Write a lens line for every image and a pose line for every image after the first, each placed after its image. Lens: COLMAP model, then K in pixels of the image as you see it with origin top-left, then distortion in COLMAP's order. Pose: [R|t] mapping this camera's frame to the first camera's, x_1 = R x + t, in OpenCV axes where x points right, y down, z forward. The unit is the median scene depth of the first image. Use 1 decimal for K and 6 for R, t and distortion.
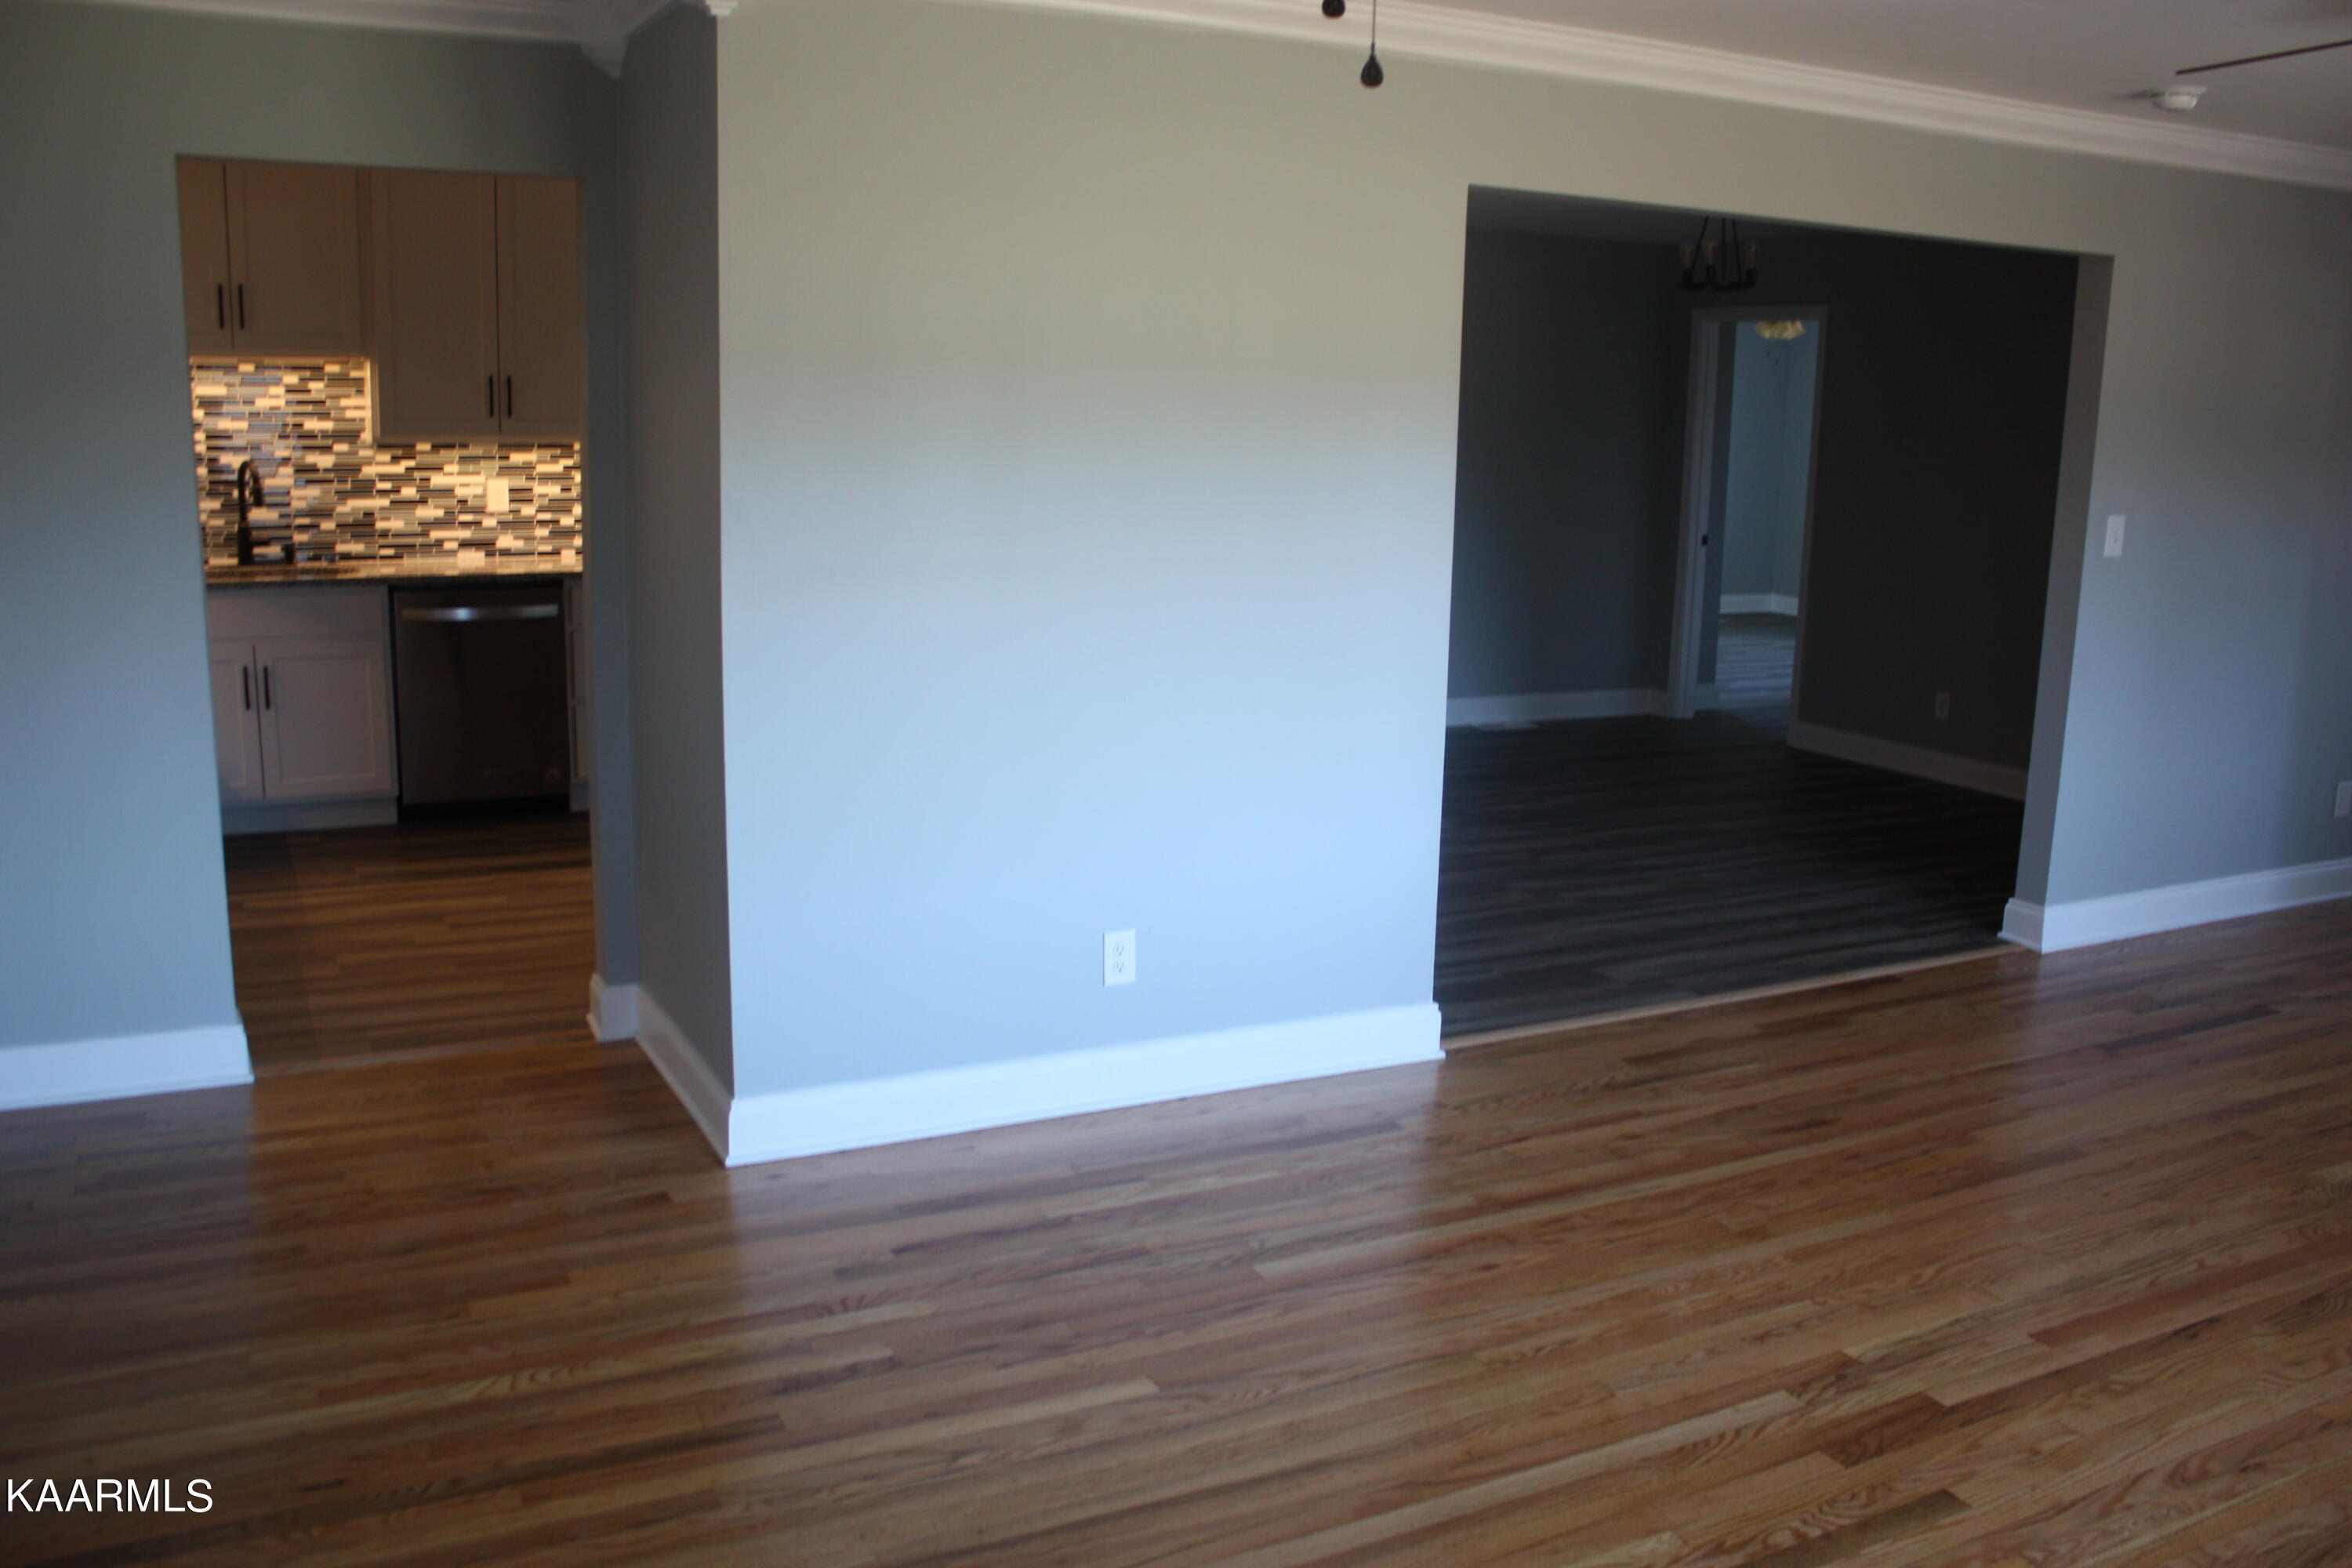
lens RADIAL K [[1947.3, 0, 1184.8], [0, 1947.3, 790.4], [0, 0, 1]] dist [-0.159237, 0.128061]
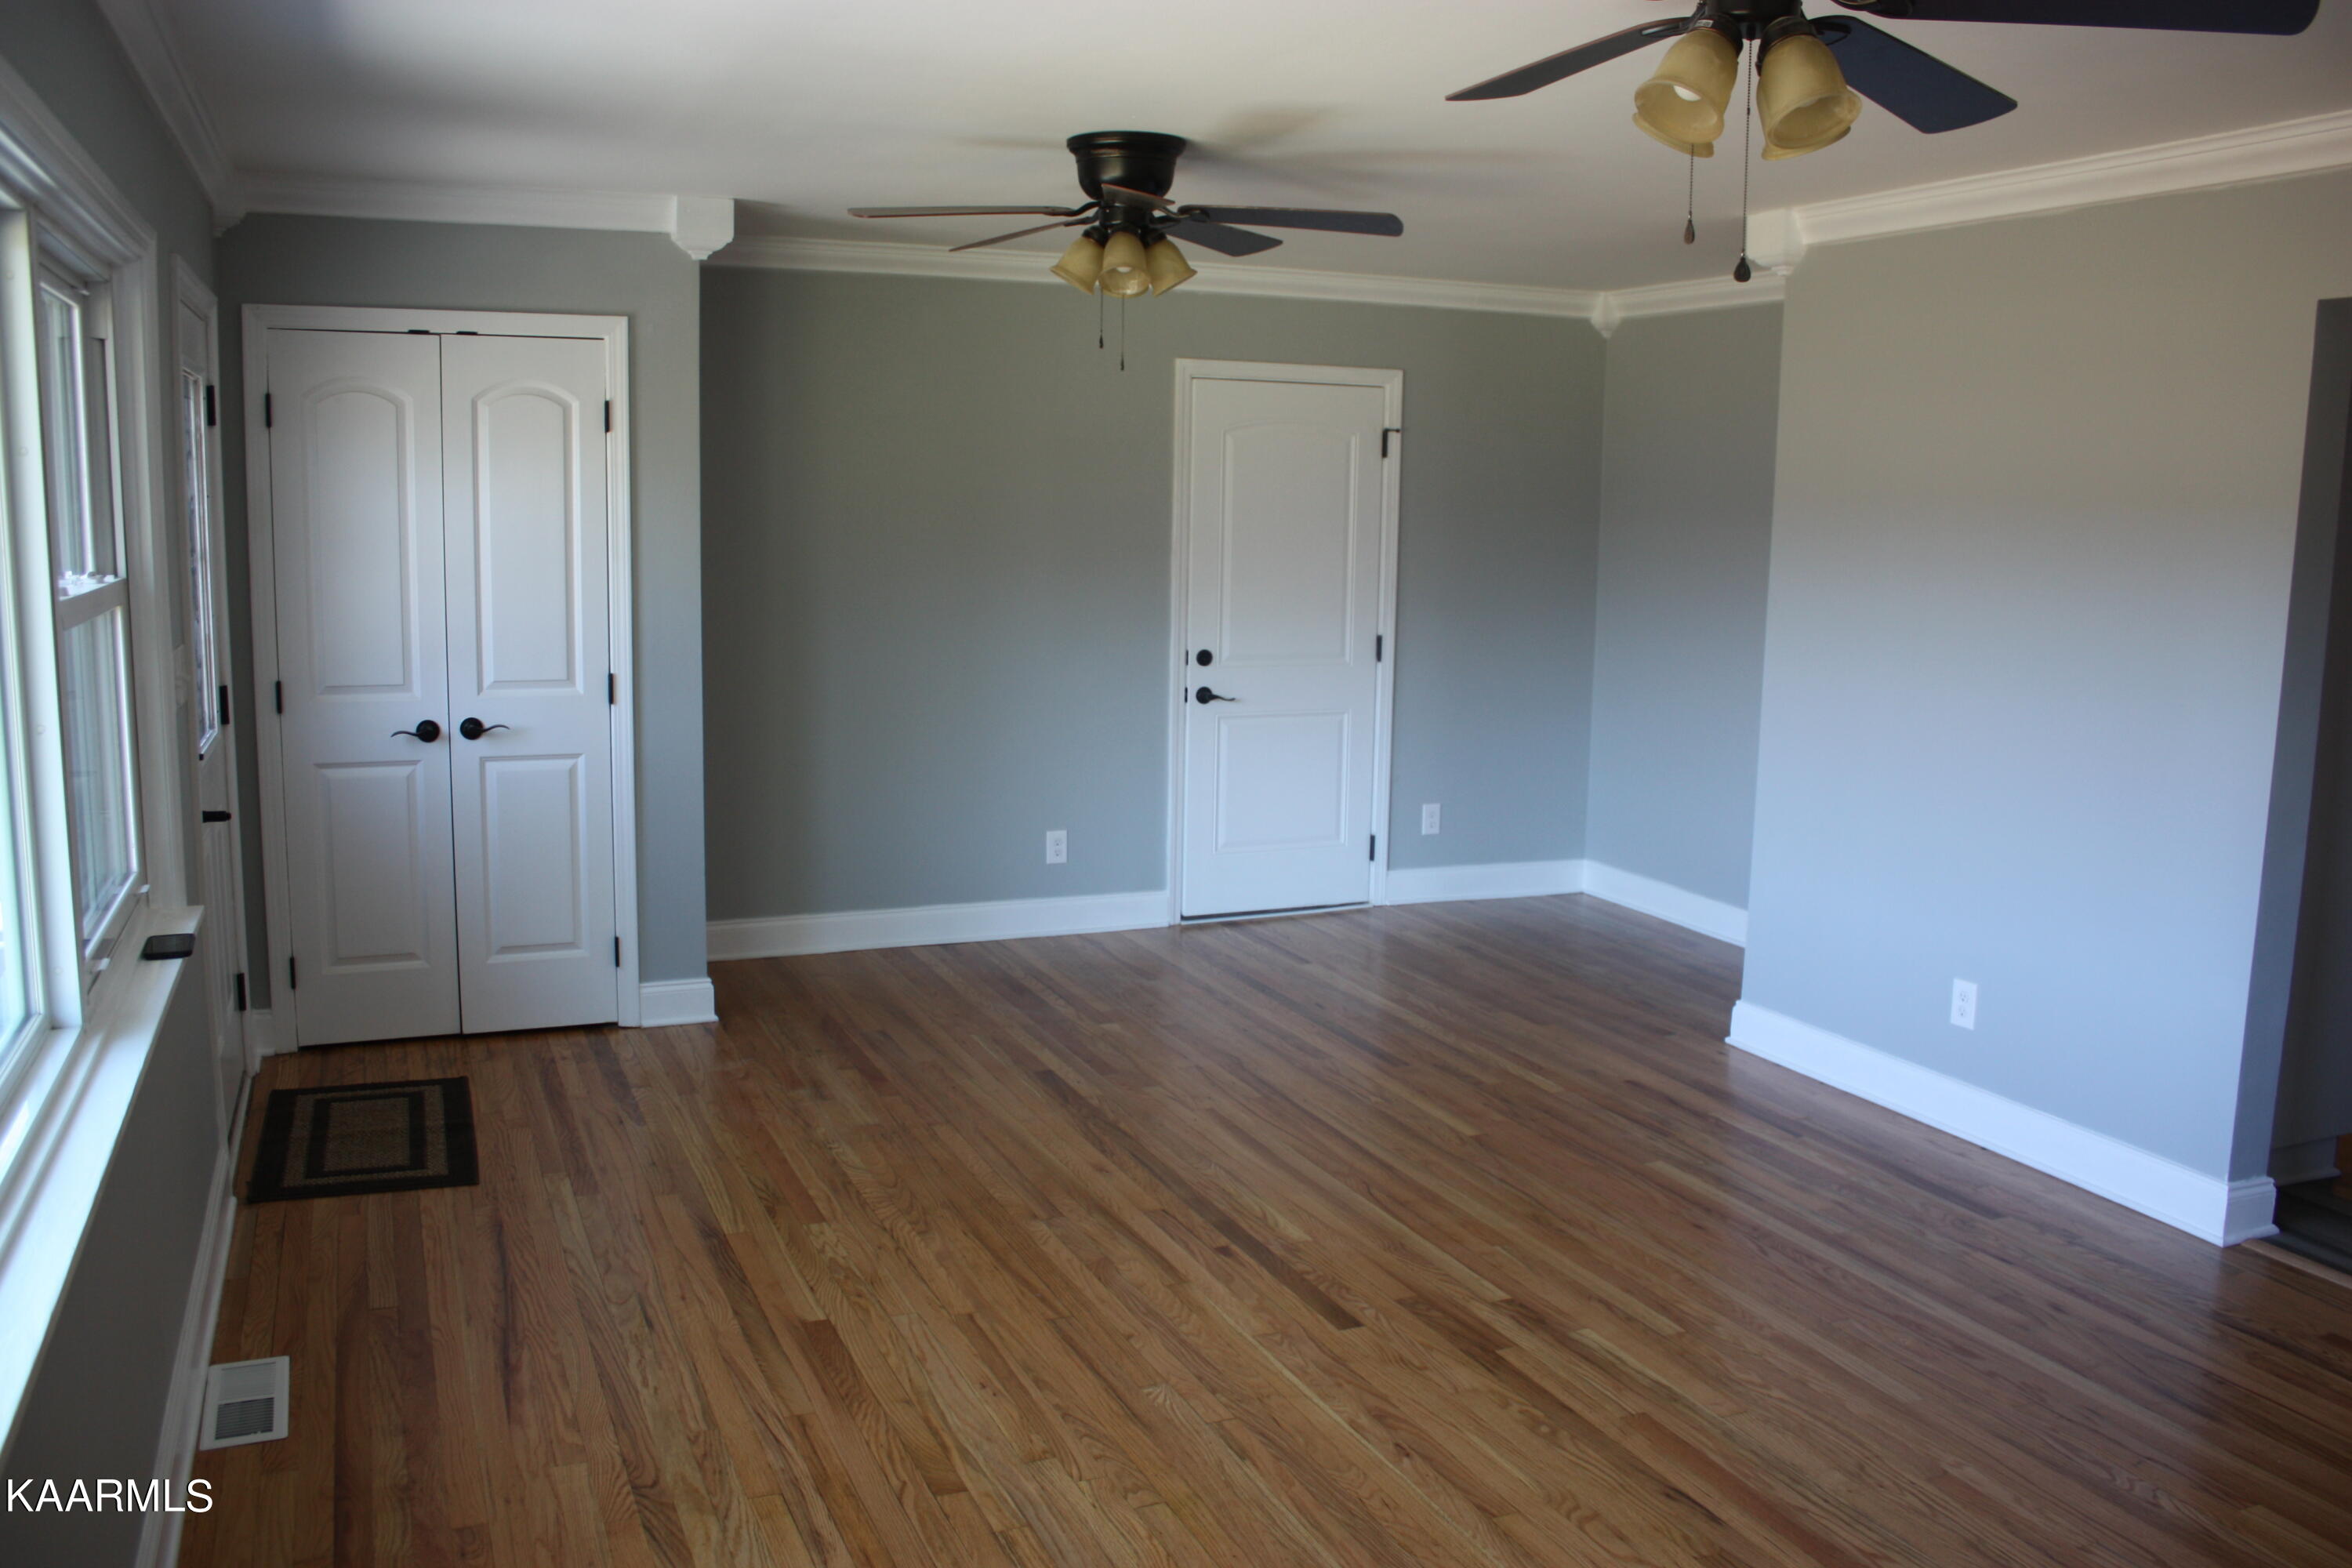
lens RADIAL K [[1947.3, 0, 1171.9], [0, 1947.3, 785.4], [0, 0, 1]] dist [-0.159237, 0.128061]
pose [[-0.079257, 0.121987, -0.989362, 1.055911], [-0.216481, 0.966693, 0.136534, -0.088672], [0.973065, 0.224999, -0.050209, 0.533441]]
